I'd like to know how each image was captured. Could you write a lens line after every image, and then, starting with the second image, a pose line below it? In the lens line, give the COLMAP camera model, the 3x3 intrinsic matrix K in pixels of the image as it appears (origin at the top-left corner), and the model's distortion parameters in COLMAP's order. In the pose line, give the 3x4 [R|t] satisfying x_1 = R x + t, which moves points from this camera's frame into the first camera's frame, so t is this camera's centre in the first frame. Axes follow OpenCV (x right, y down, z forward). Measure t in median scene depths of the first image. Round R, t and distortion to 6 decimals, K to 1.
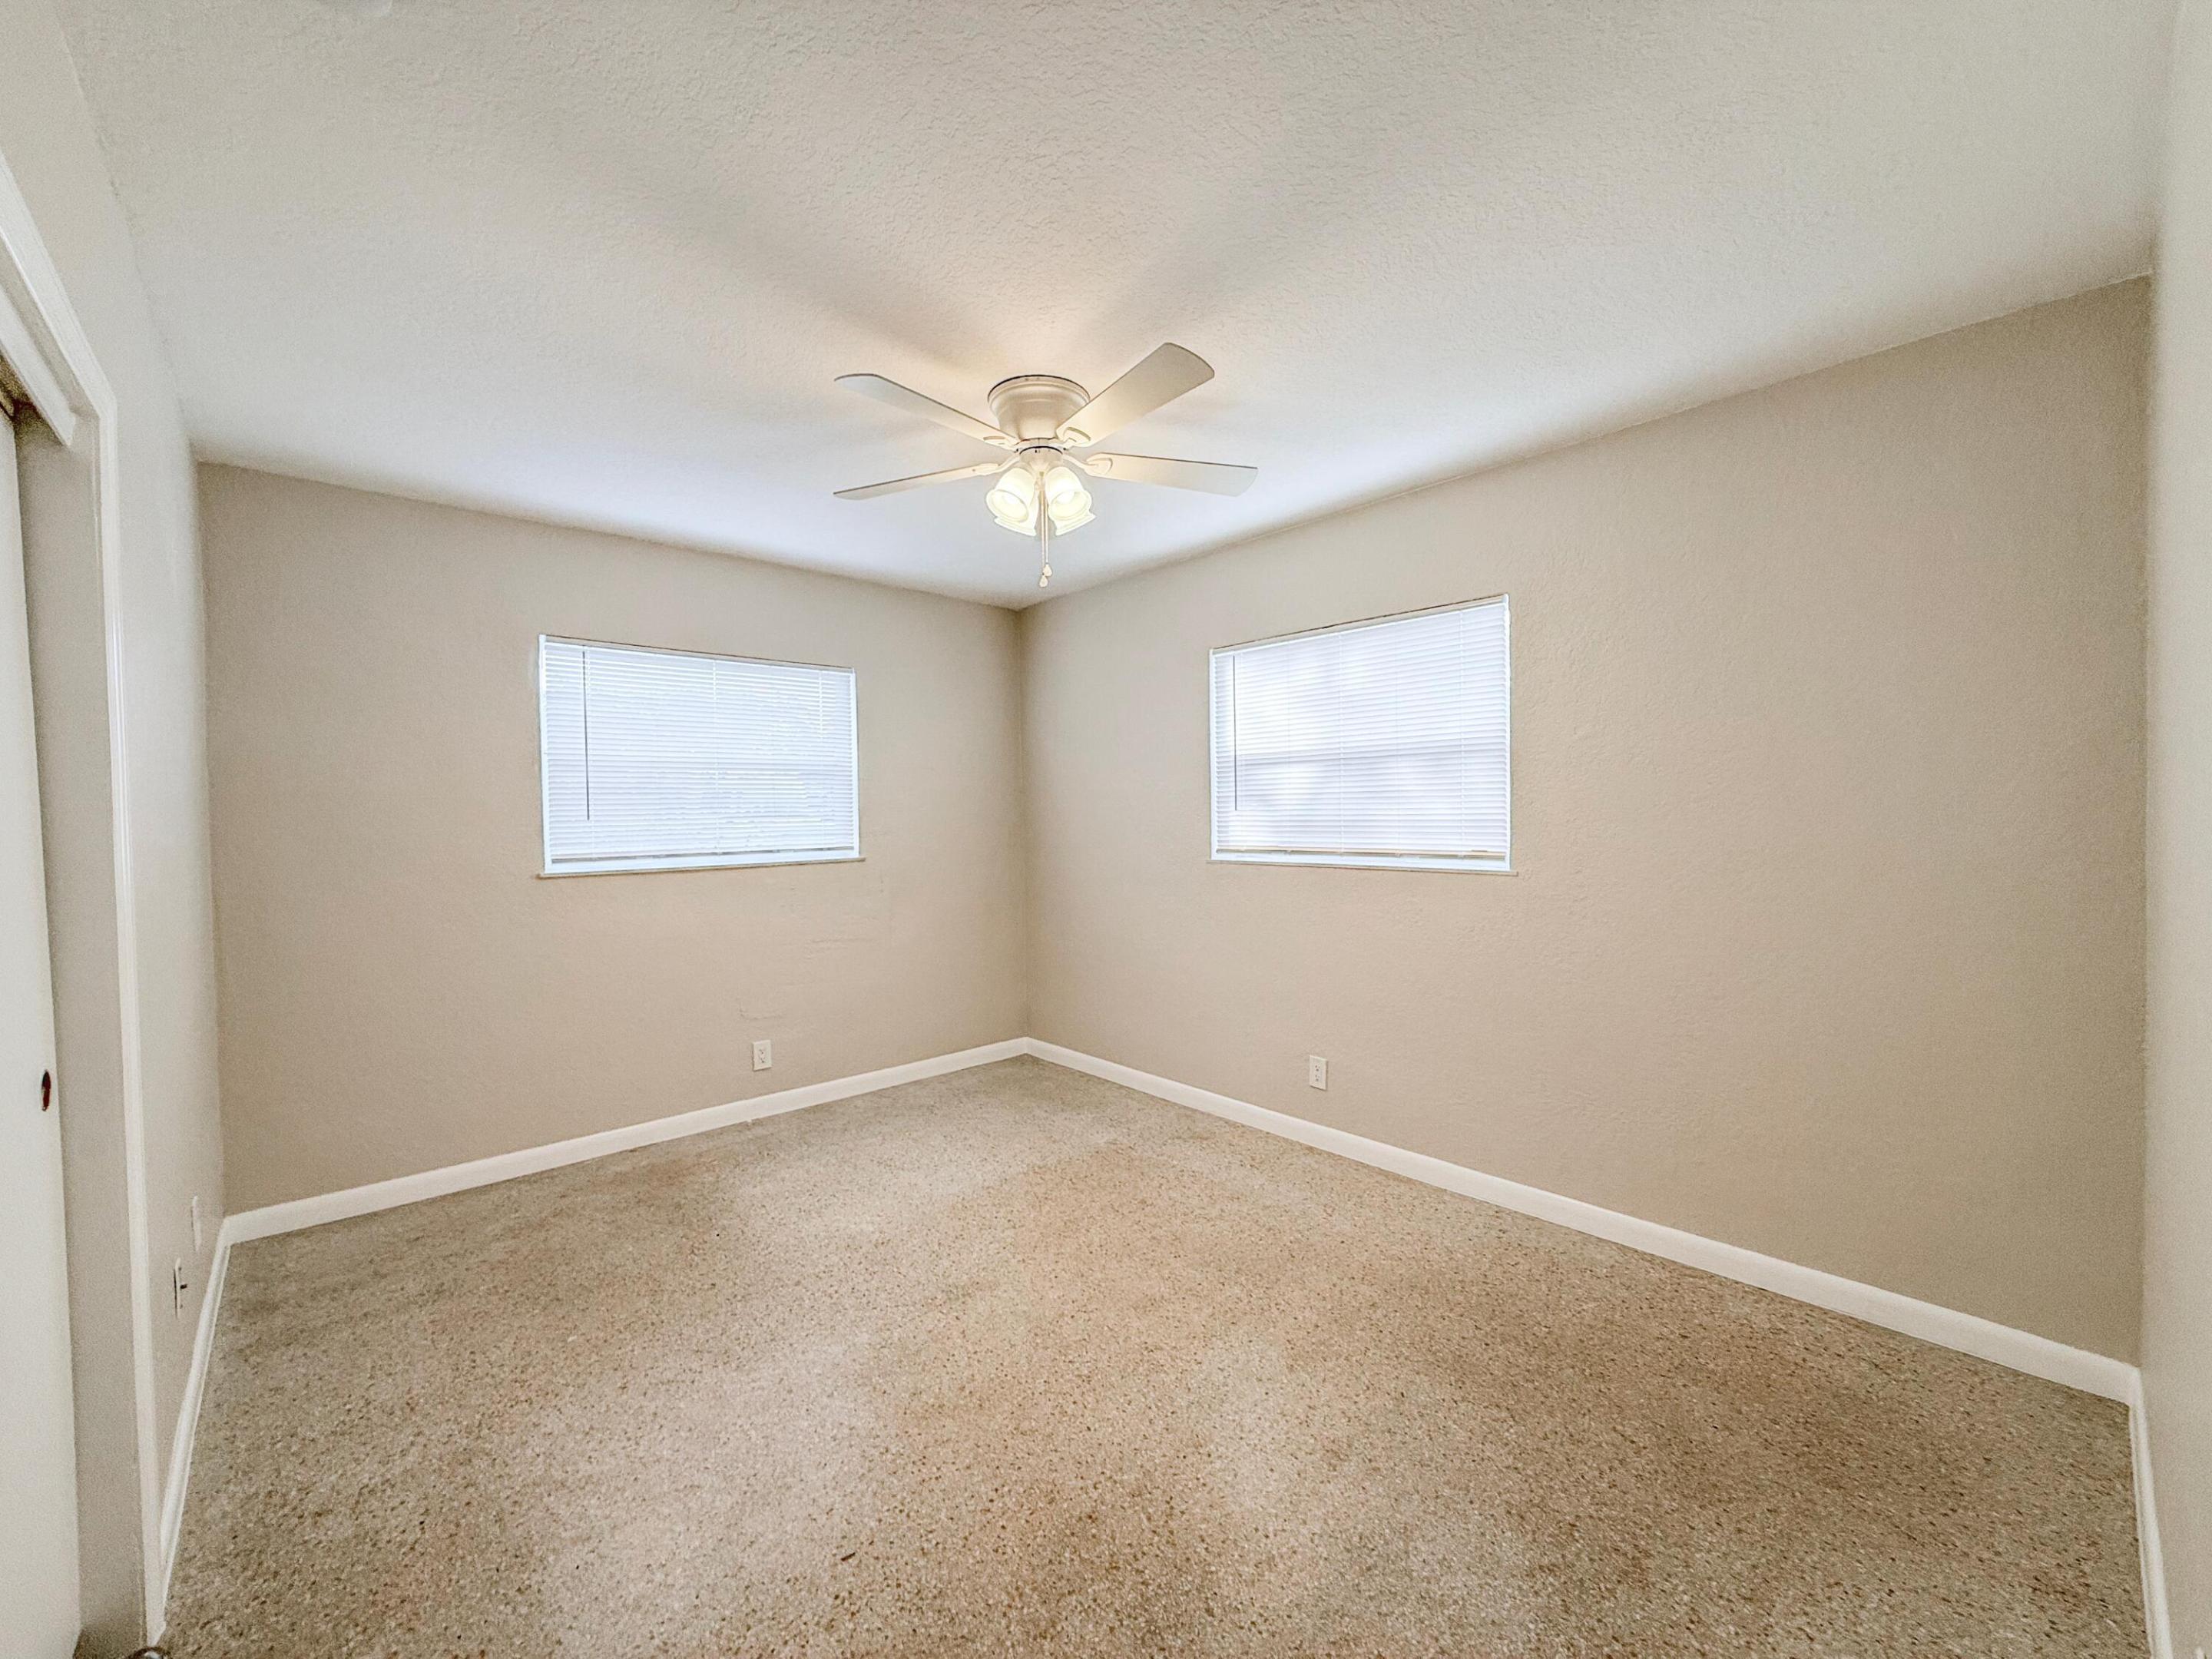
lens RADIAL K [[876.3, 0, 1106.0], [0, 876.3, 829.5], [0, 0, 1]] dist [0.000668, 0.000323]
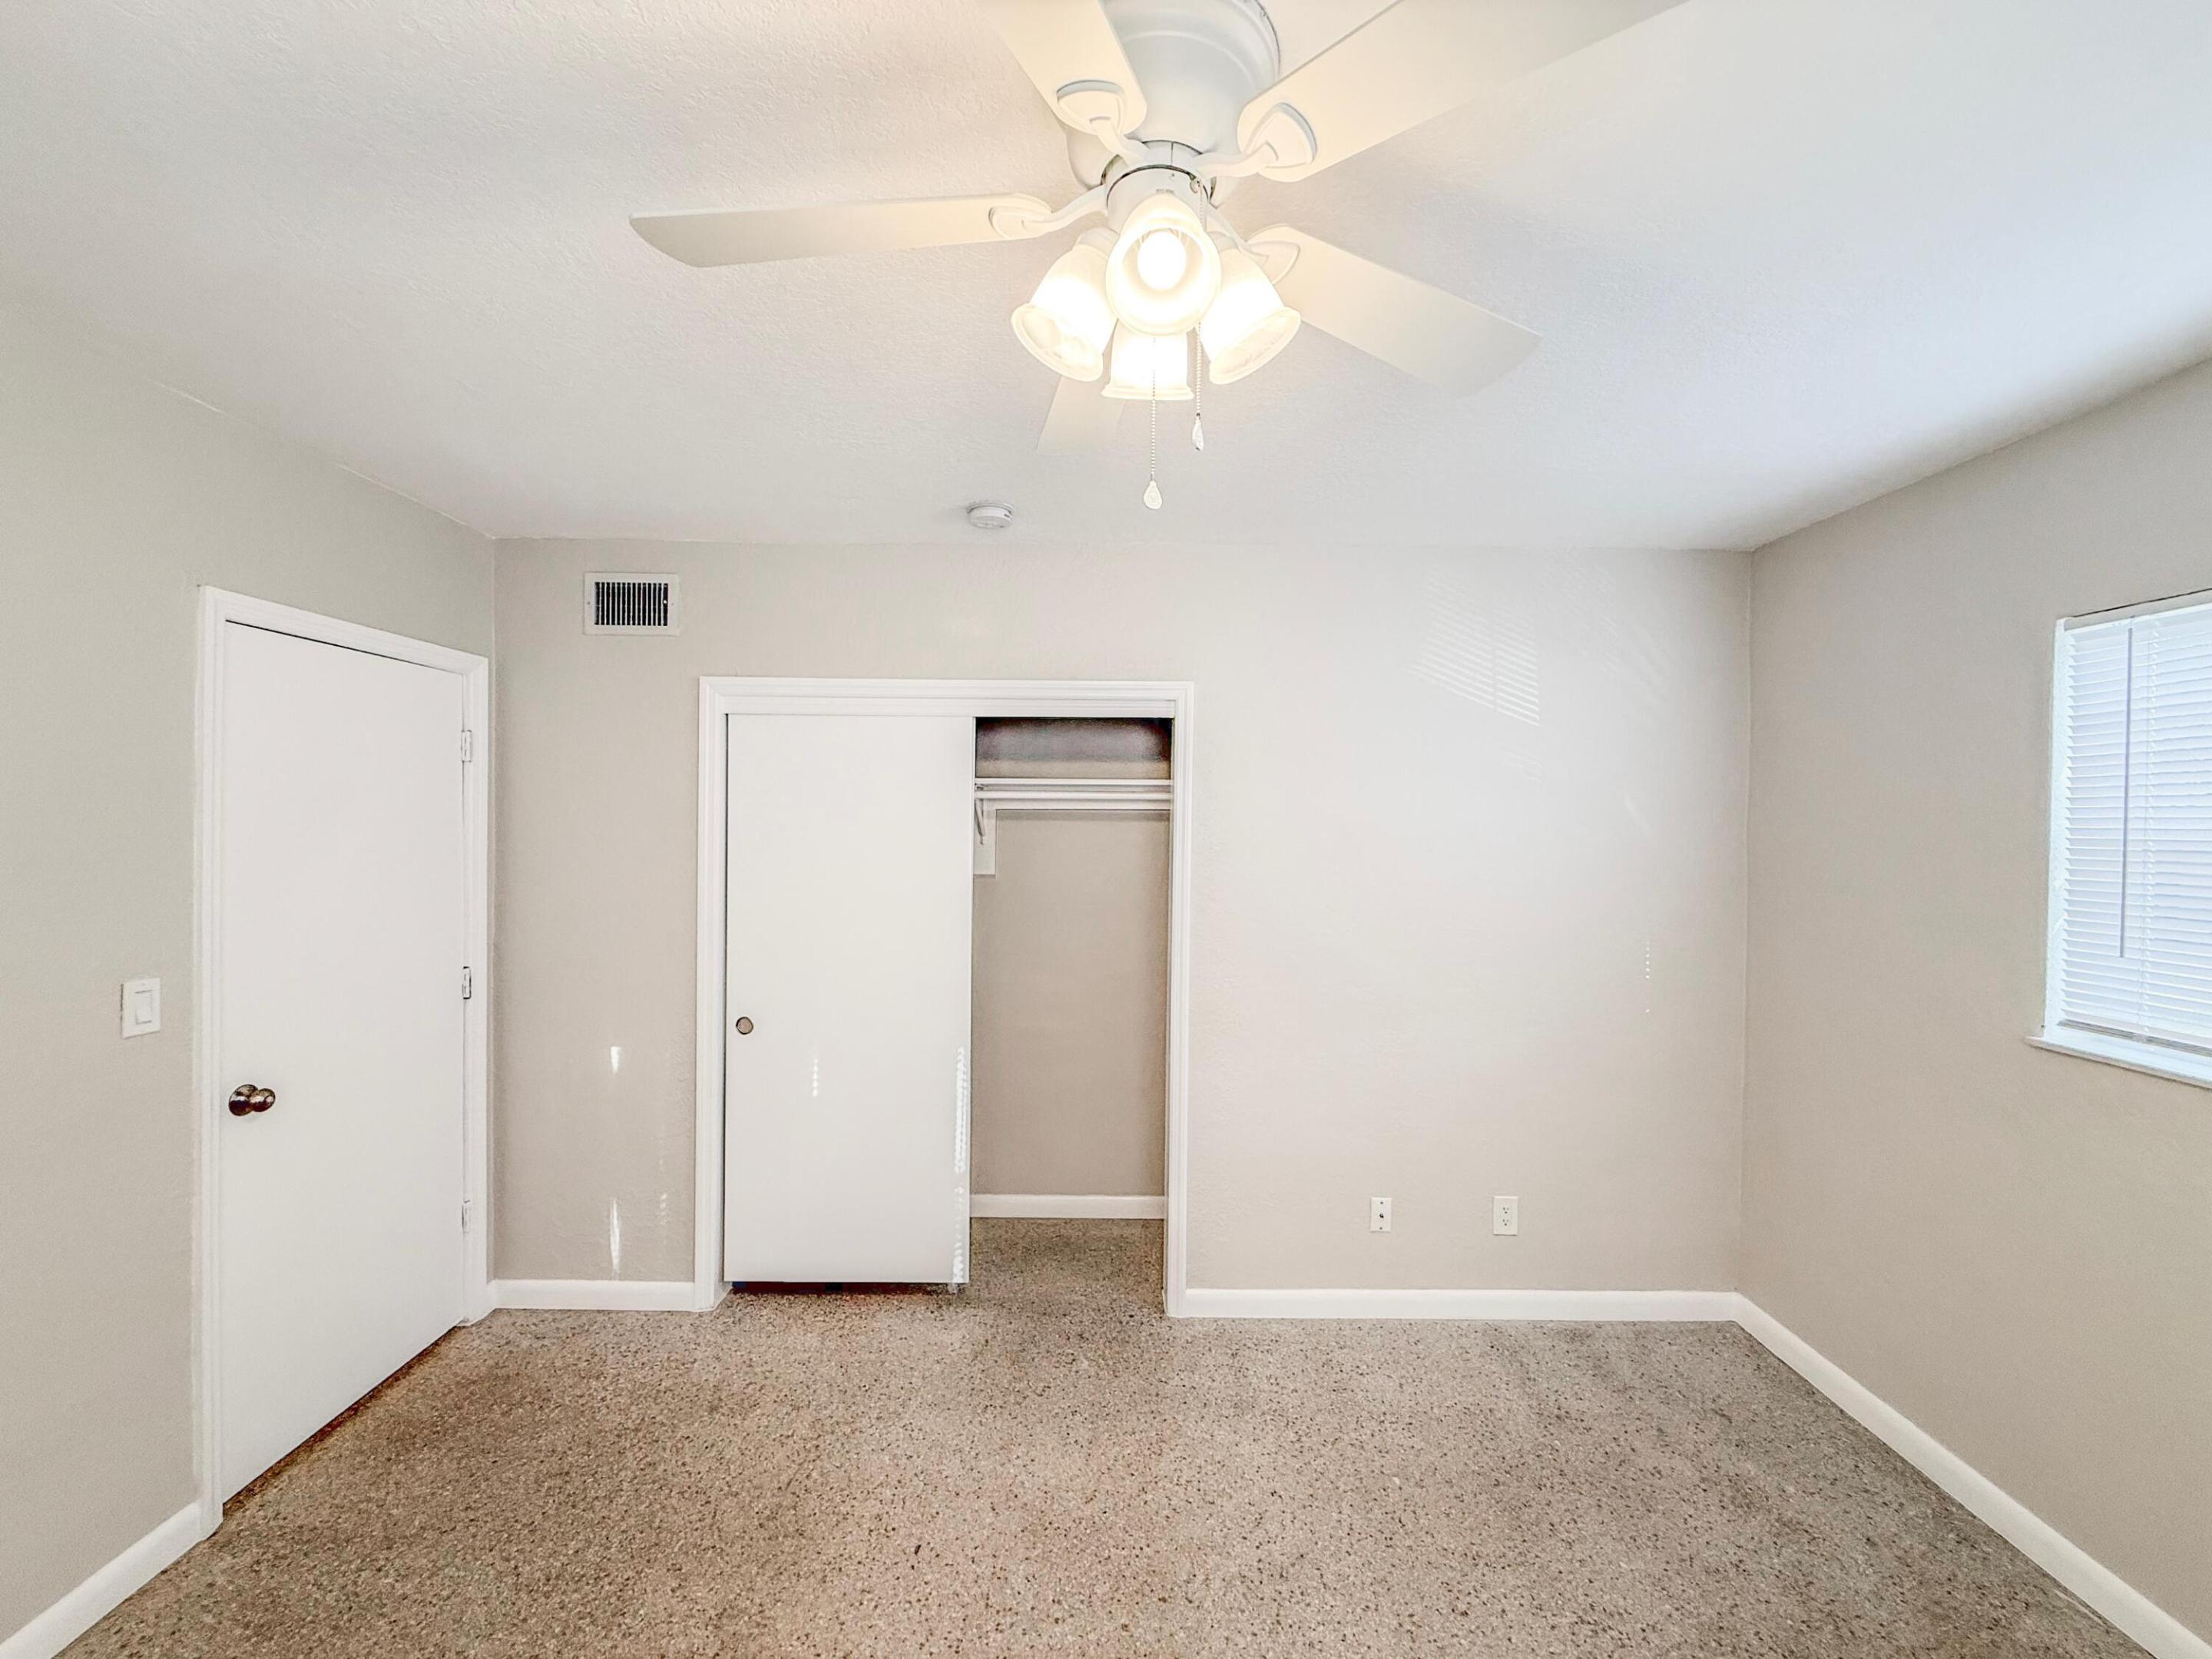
lens RADIAL K [[876.3, 0, 1106.0], [0, 876.3, 829.5], [0, 0, 1]] dist [0.000668, 0.000323]
pose [[-0.673004, 0.016487, -0.739455, 0.306747], [-0.013419, 0.999315, 0.034495, -0.157654], [0.739517, 0.033138, -0.672322, 1.473936]]
